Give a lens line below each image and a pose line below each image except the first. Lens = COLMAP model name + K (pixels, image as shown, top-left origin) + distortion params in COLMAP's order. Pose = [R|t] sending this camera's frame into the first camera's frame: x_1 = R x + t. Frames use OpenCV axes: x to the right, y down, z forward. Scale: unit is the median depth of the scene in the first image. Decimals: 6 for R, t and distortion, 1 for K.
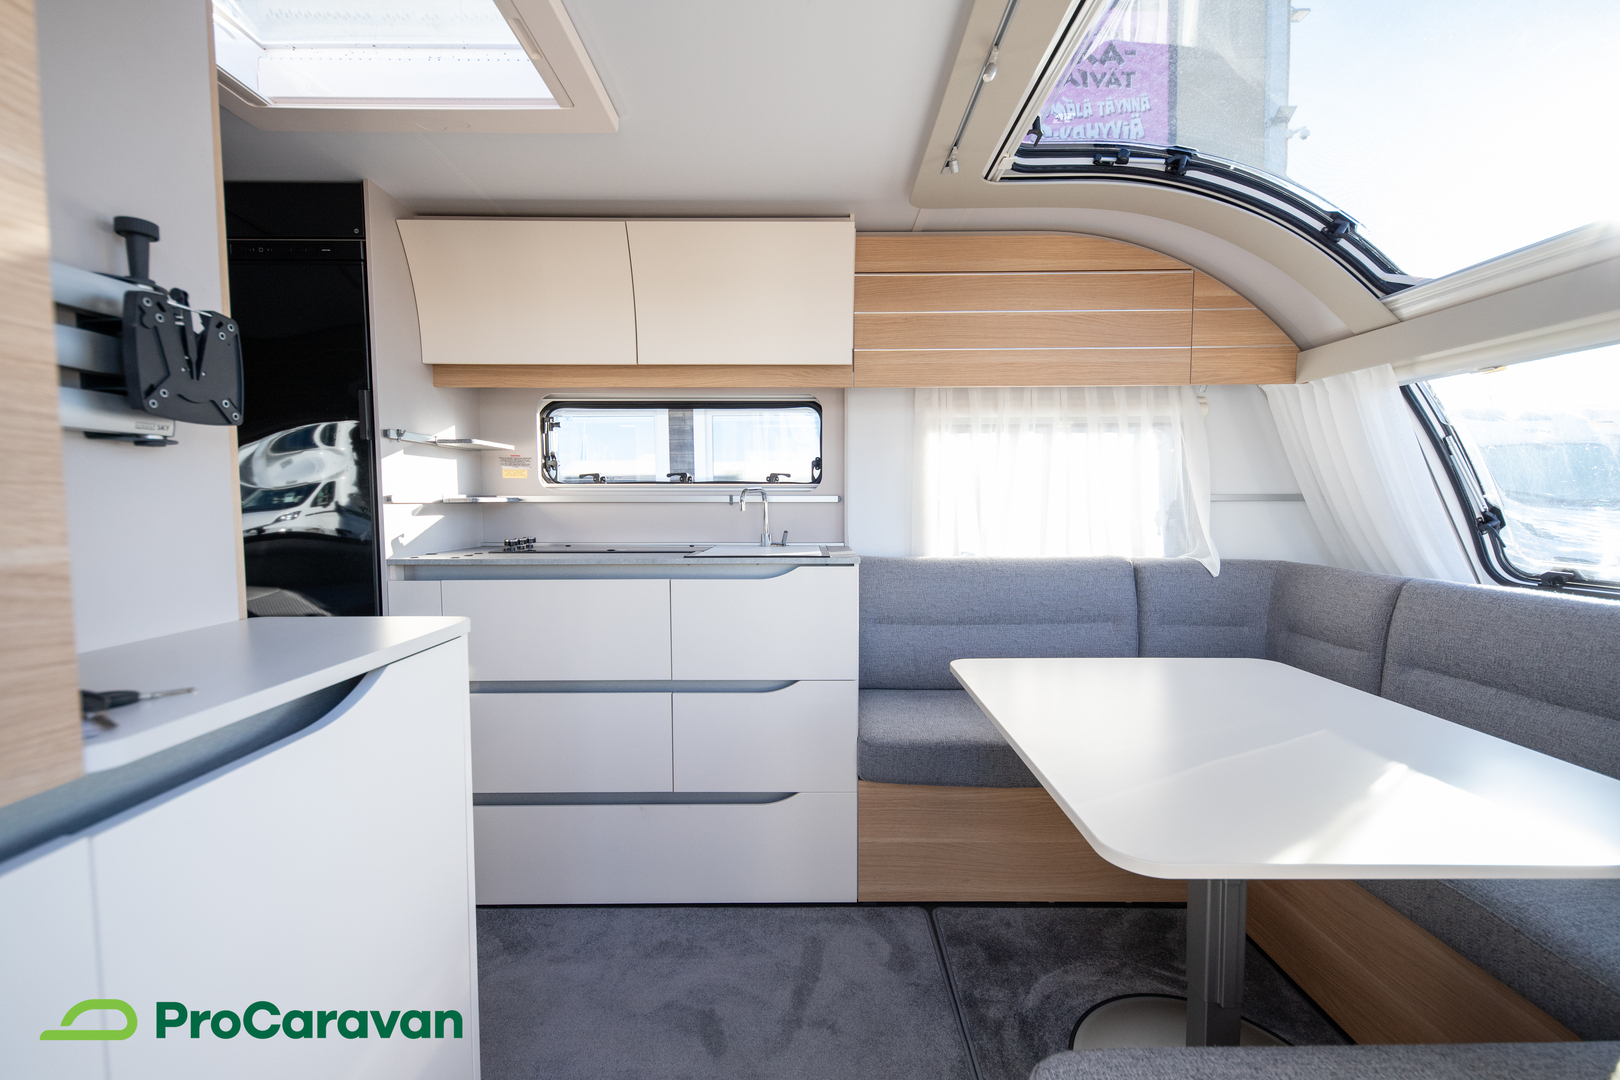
lens RADIAL K [[673.4, 0, 810.0], [0, 673.4, 540.0], [0, 0, 1]] dist [0.002086, 0.000165]
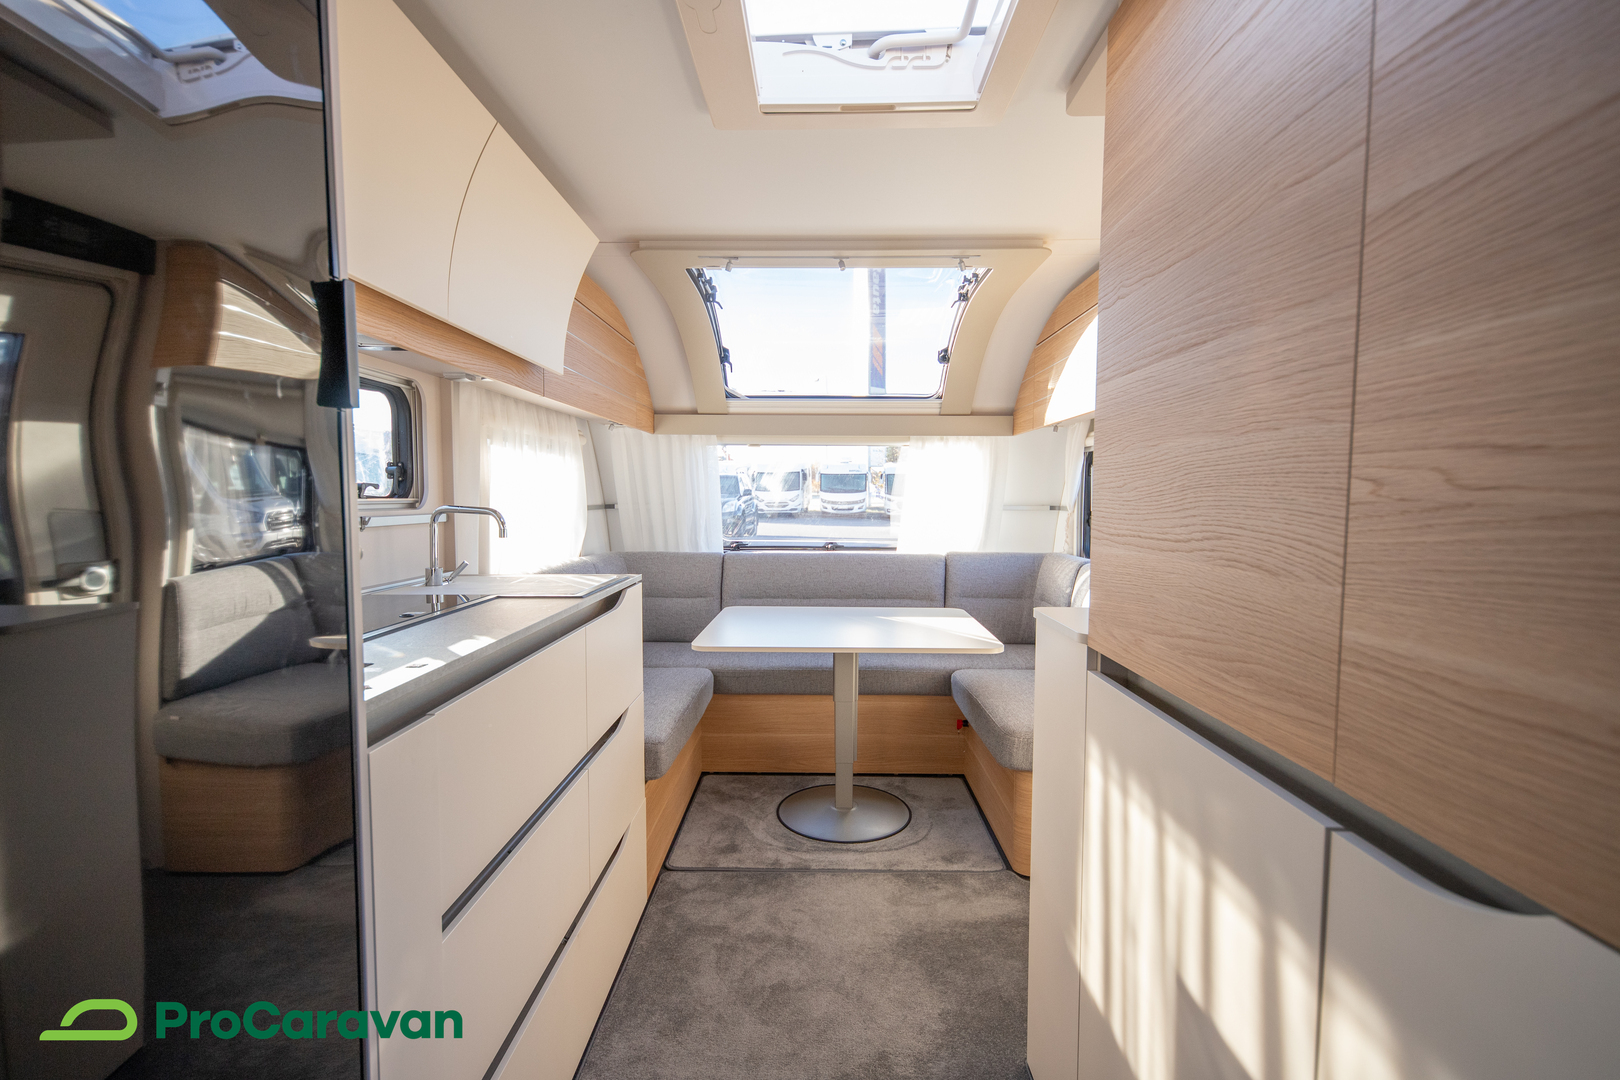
lens RADIAL K [[724.1, 0, 810.0], [0, 724.1, 540.0], [0, 0, 1]] dist [-0.000249, -0.000018]
pose [[0.009628, -0.060727, 0.998108, -0.929870], [0.053035, 0.996780, 0.060134, -0.072451], [-0.998546, 0.052356, 0.012818, 0.640136]]
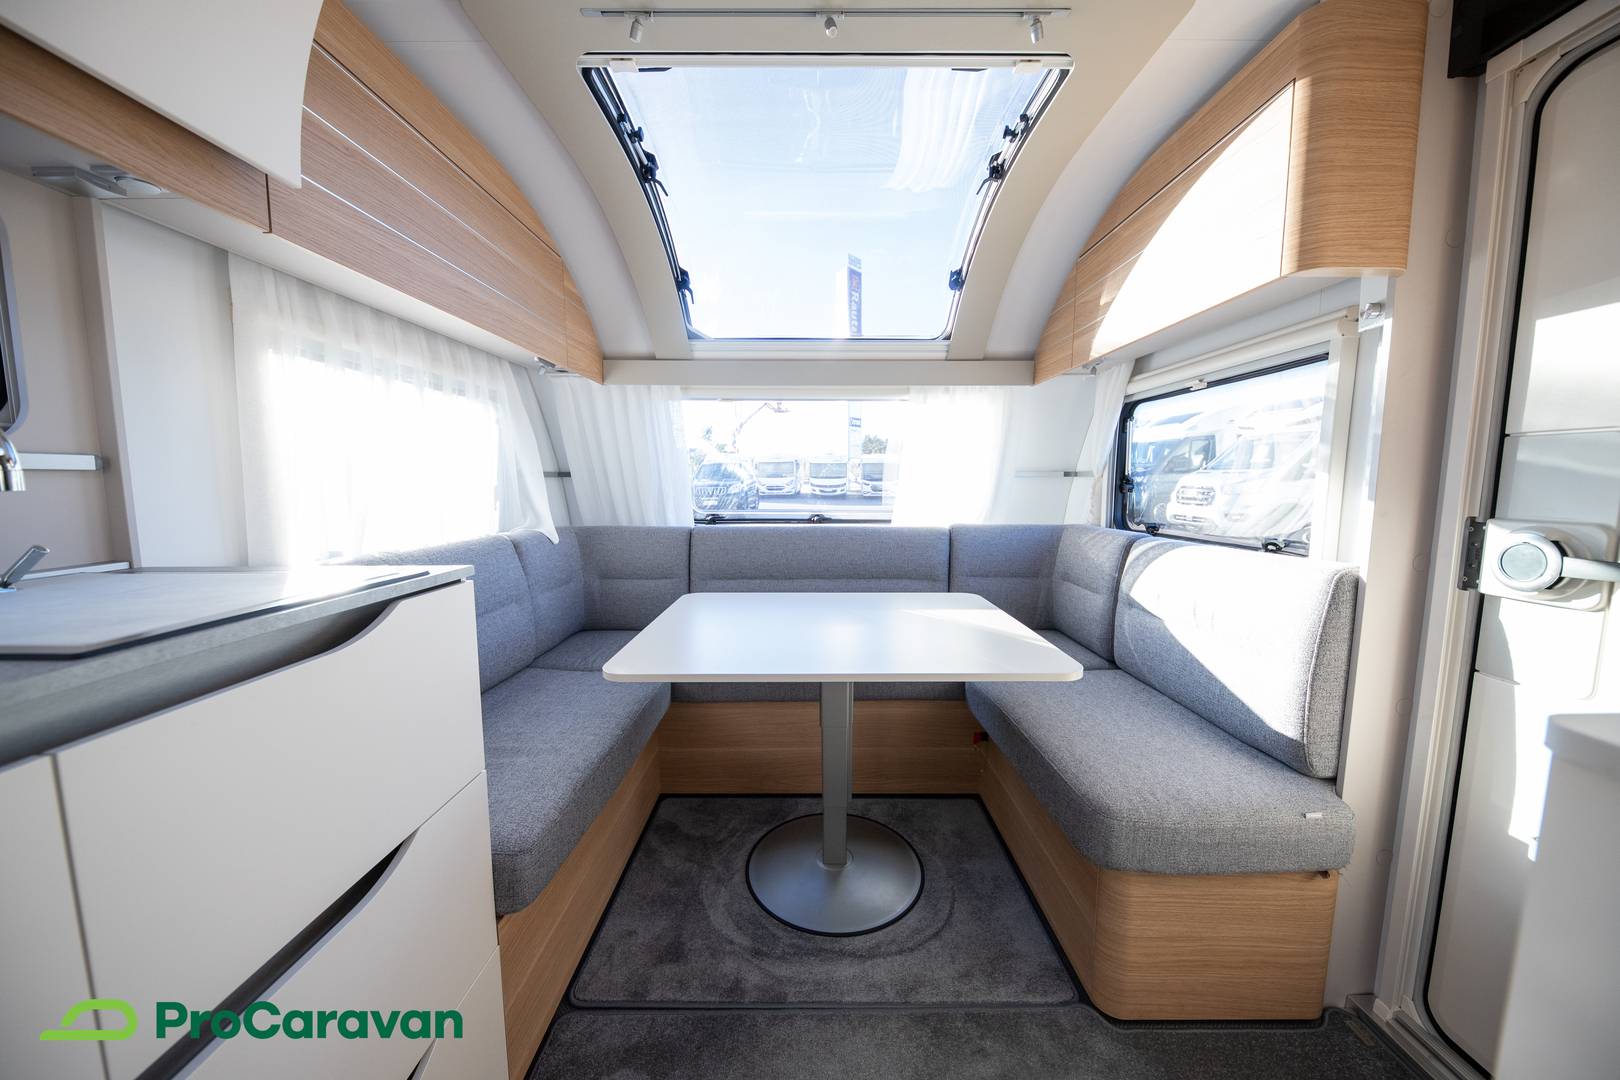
lens RADIAL K [[562.3, 0, 810.0], [0, 562.3, 540.0], [0, 0, 1]] dist [-0.000237, -0.000057]
pose [[-0.003918, -0.101868, 0.994790, -0.364972], [0.057117, 0.993151, 0.101925, -0.025712], [-0.998360, 0.057218, 0.001928, 0.627787]]
